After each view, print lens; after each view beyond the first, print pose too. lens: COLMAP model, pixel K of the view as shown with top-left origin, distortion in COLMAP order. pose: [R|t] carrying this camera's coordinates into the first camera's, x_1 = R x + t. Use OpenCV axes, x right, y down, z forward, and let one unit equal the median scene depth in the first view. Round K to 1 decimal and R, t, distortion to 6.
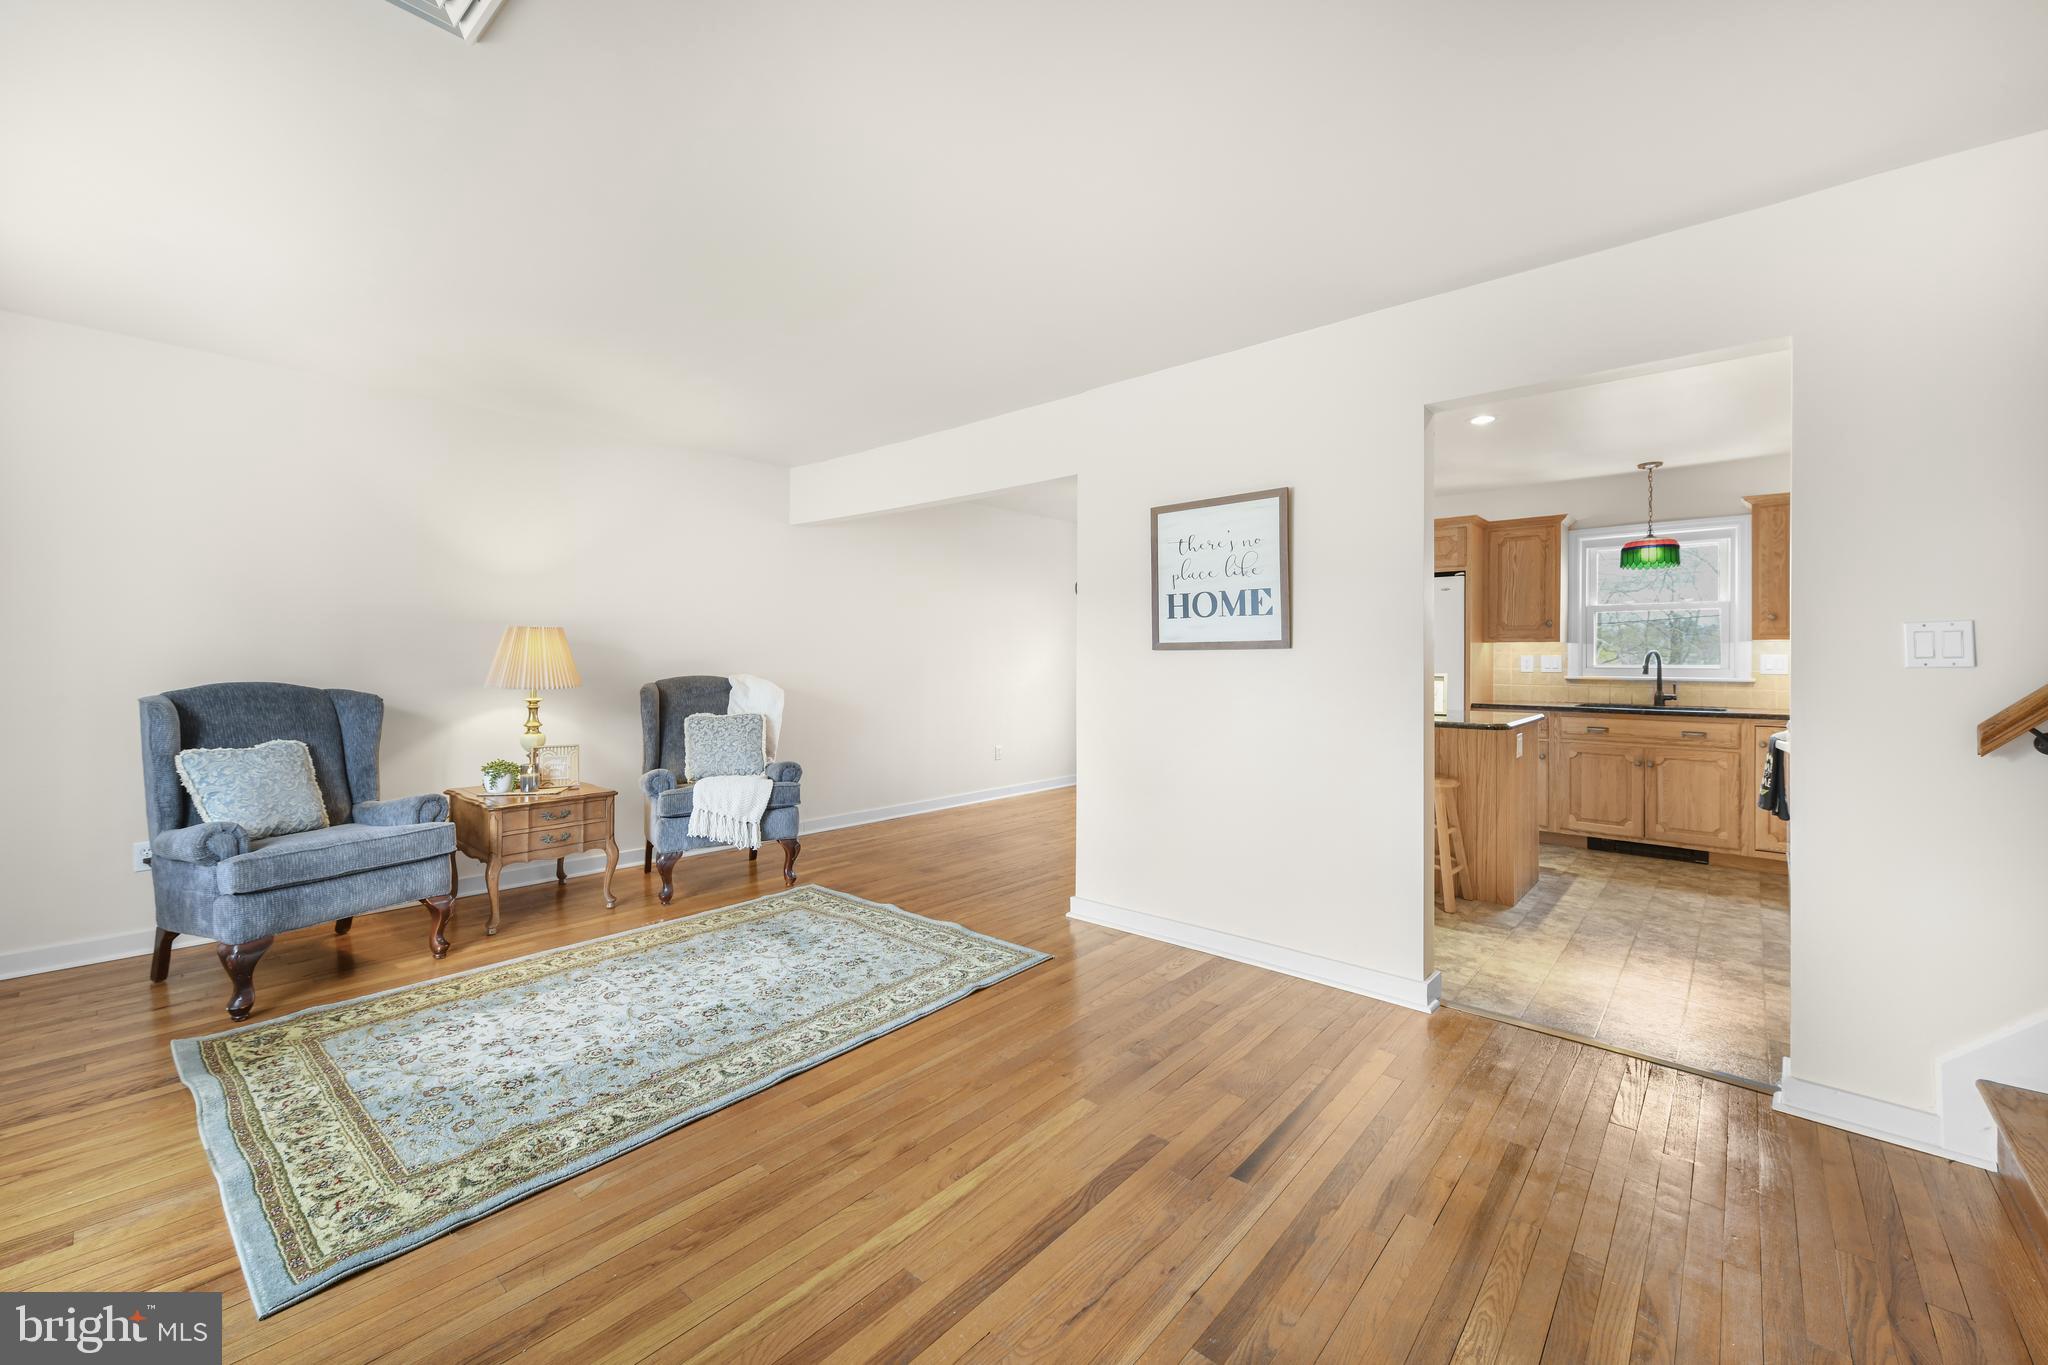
lens RADIAL K [[817.6, 0, 1019.3], [0, 817.6, 652.7], [0, 0, 1]] dist [0.006233, 0.000016]
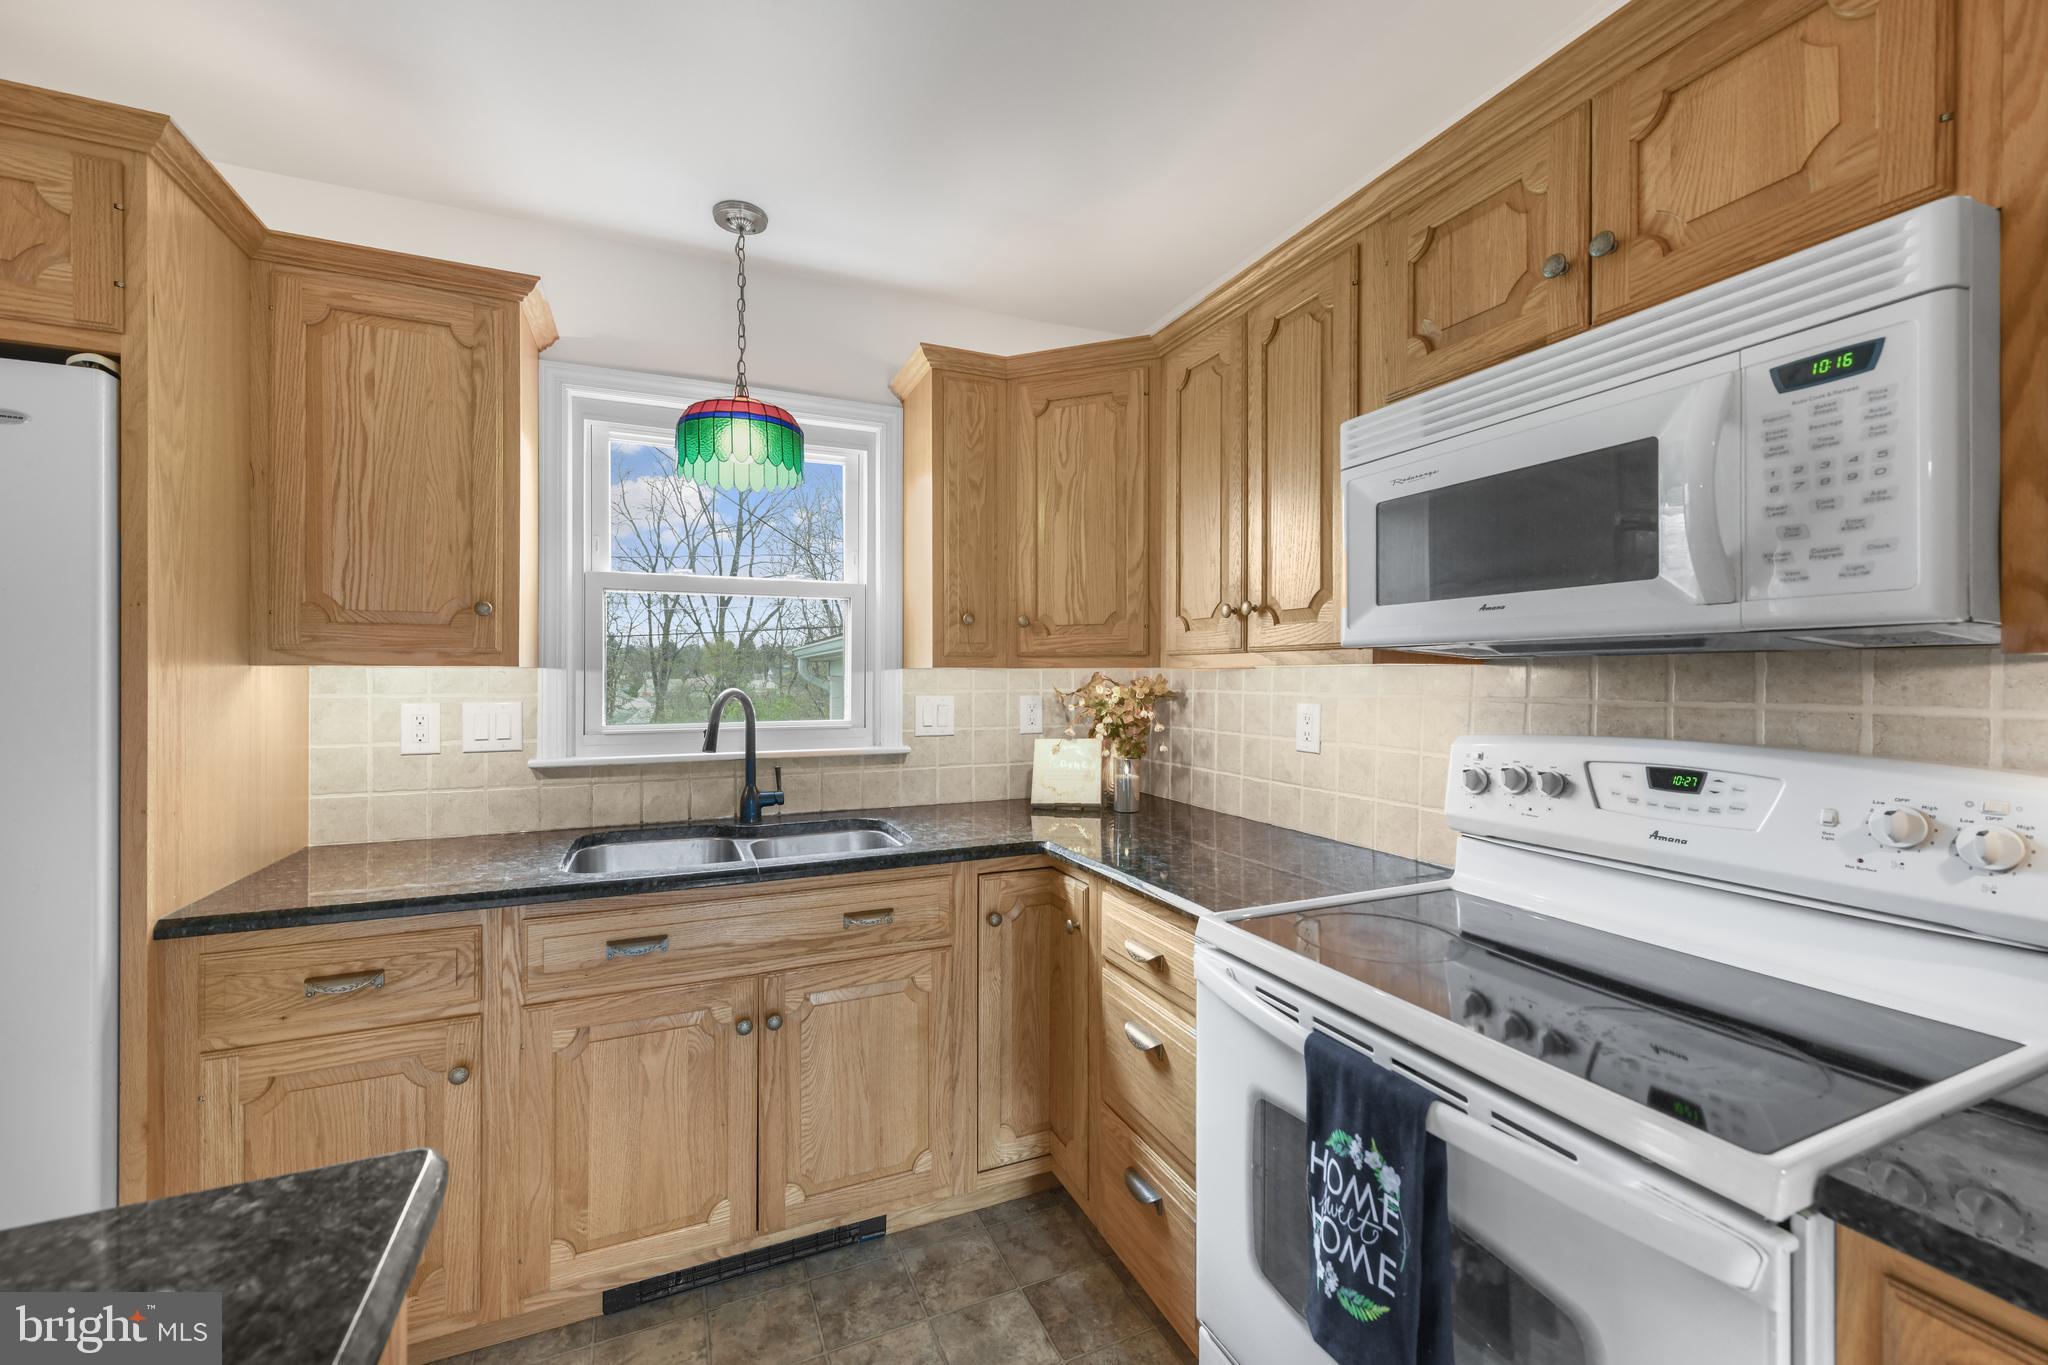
lens RADIAL K [[821.5, 0, 1026.0], [0, 821.5, 677.8], [0, 0, 1]] dist [0.004436, -0.000061]
pose [[0.409979, -0.005688, 0.912077, 0.567884], [-0.004090, 0.999959, 0.008074, -0.015131], [-0.912086, -0.007040, 0.409939, 0.872294]]
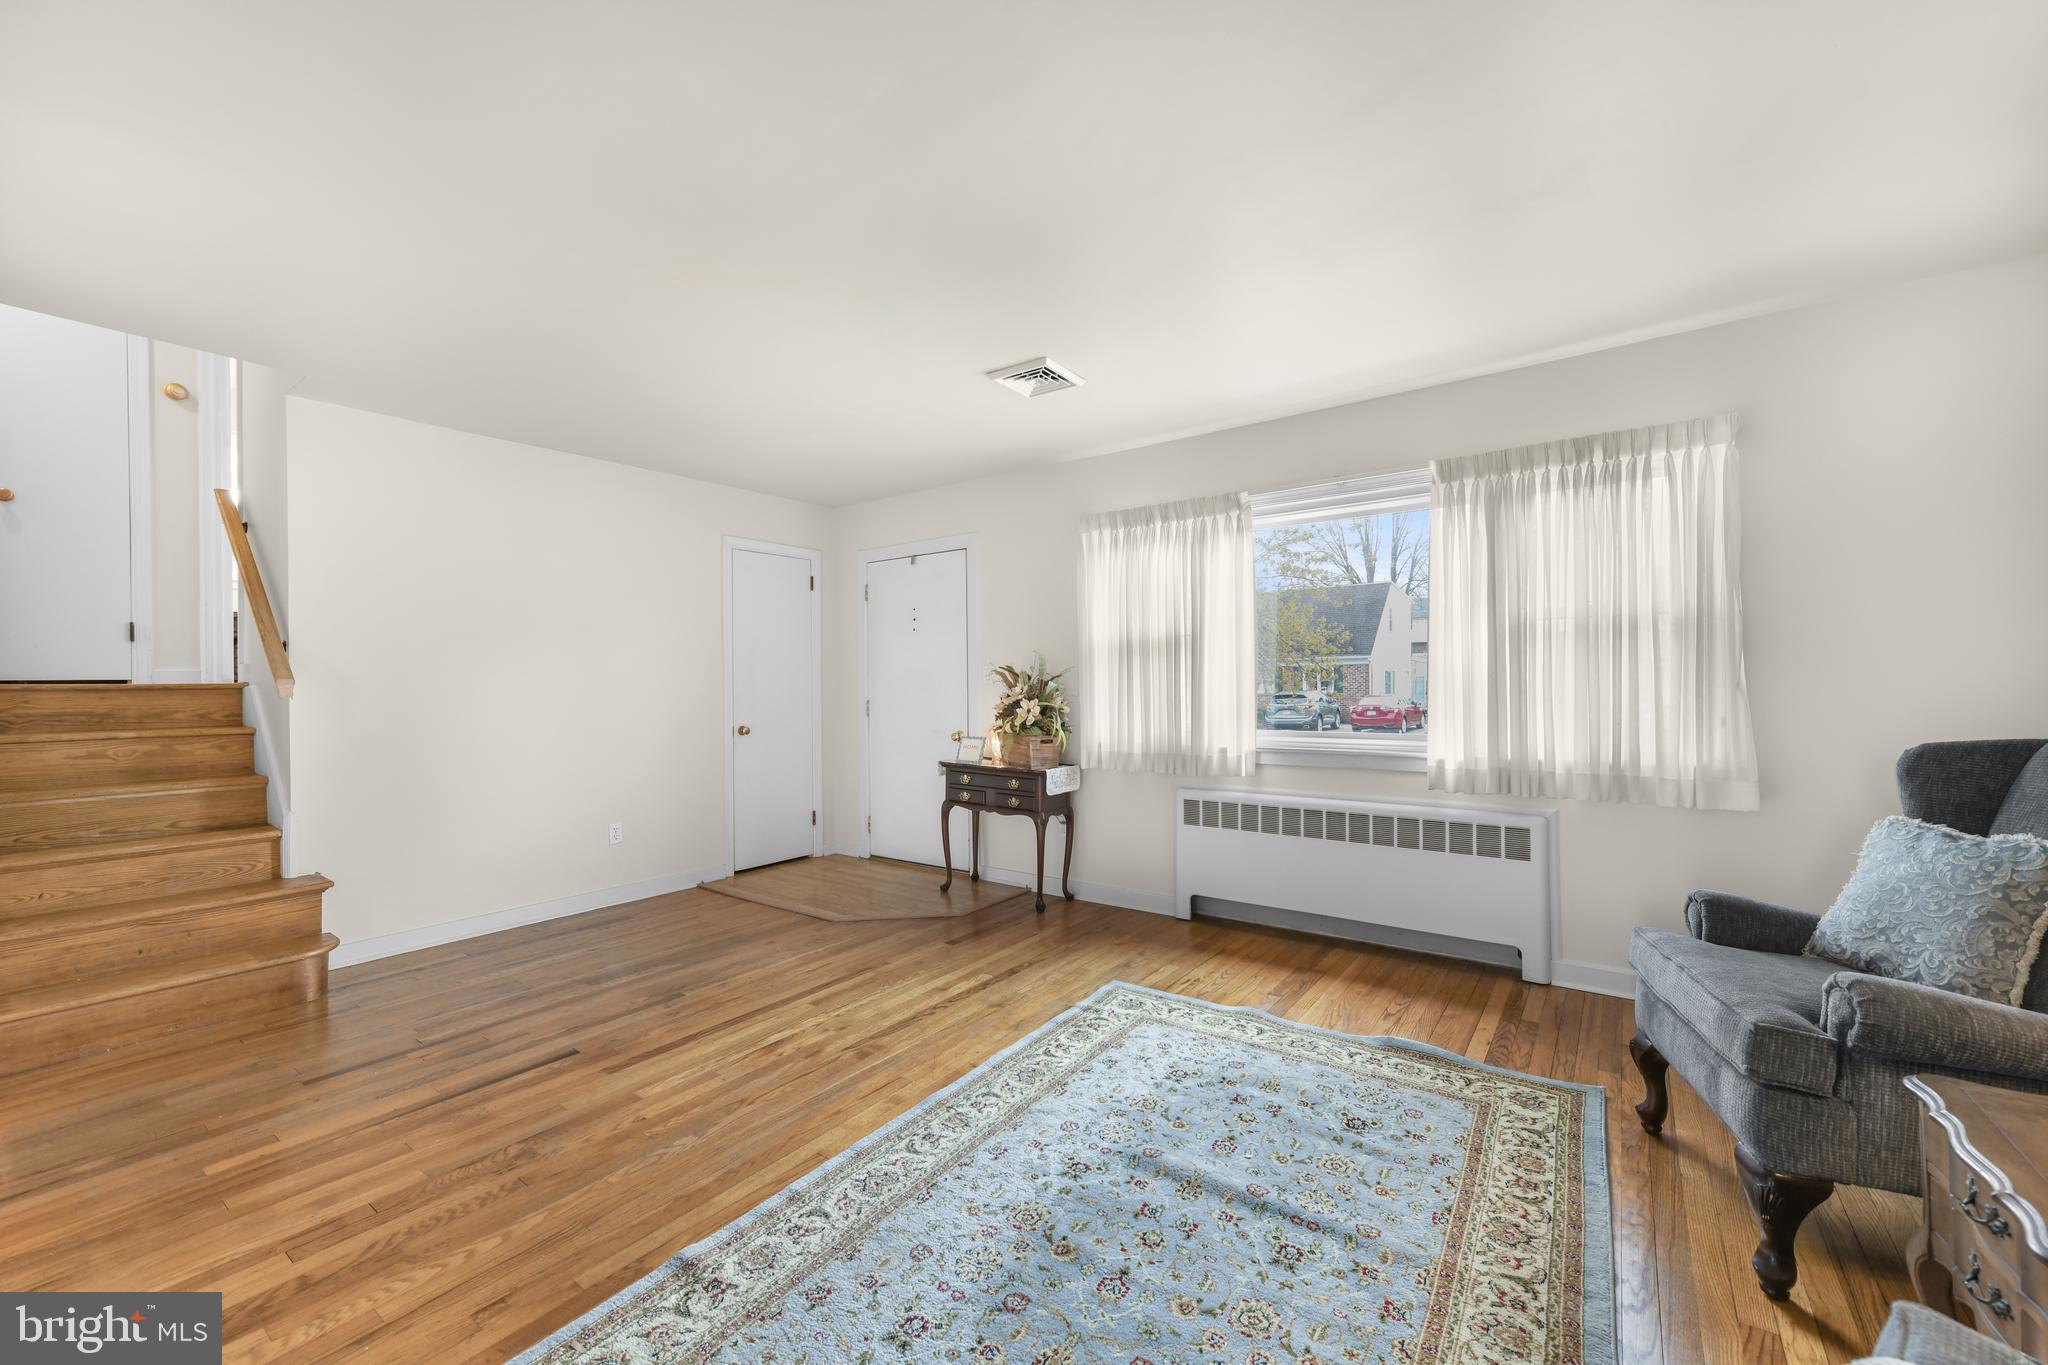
lens RADIAL K [[803.0, 0, 1024.0], [0, 803.0, 682.5], [0, 0, 1]] dist [0.002972, 0.000001]
pose [[-0.995489, 0.005512, -0.094721, -0.167276], [0.006344, 0.999944, -0.008491, 0.007375], [0.094668, -0.009054, -0.995468, 1.094670]]
